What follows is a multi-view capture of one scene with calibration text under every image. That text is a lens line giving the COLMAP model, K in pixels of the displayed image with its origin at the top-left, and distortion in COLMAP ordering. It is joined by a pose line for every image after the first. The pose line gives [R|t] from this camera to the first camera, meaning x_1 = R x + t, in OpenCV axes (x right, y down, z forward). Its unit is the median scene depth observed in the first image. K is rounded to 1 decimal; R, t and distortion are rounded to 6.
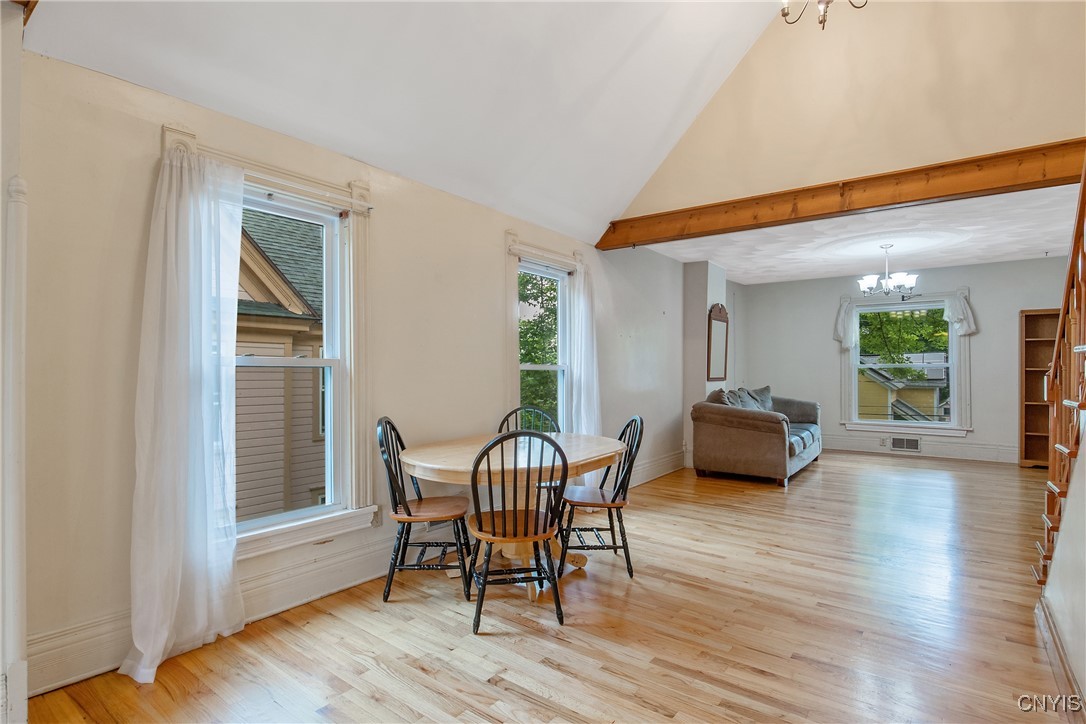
lens RADIAL K [[546.7, 0, 541.4], [0, 546.7, 366.2], [0, 0, 1]] dist [-0.013030, 0.000031]
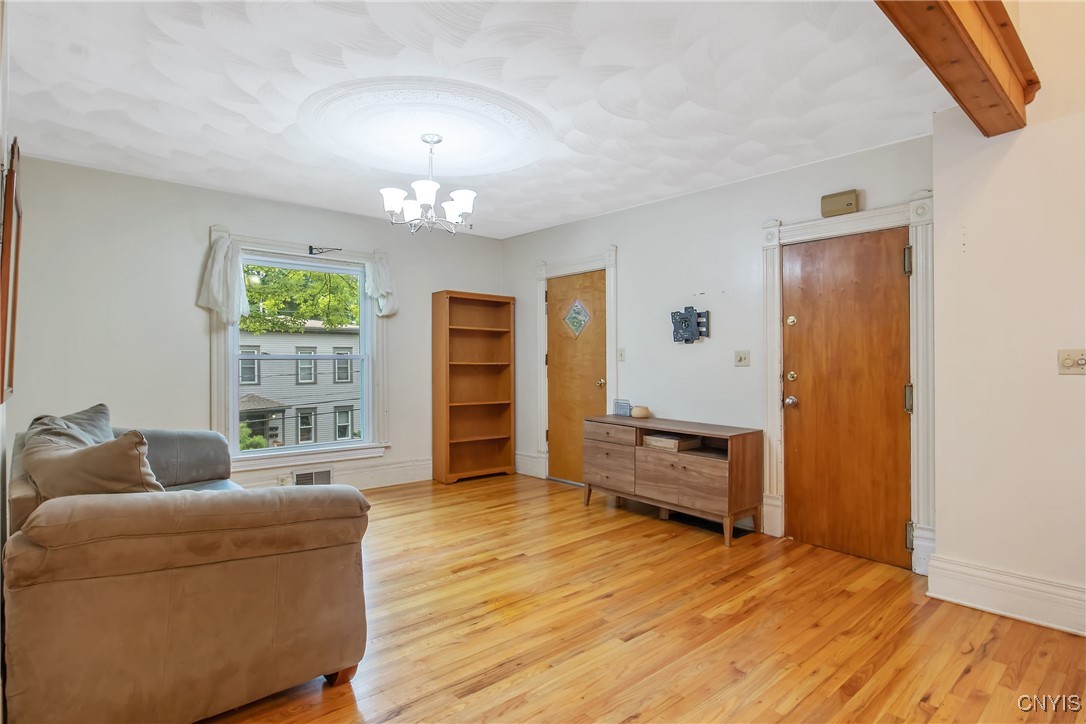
lens RADIAL K [[561.3, 0, 543.0], [0, 561.3, 365.5], [0, 0, 1]] dist [-0.013860, -0.000852]
pose [[0.194850, -0.000777, 0.980833, 0.084820], [-0.006975, 0.999973, 0.002178, 0.005999], [-0.980808, -0.007266, 0.194839, 0.642342]]
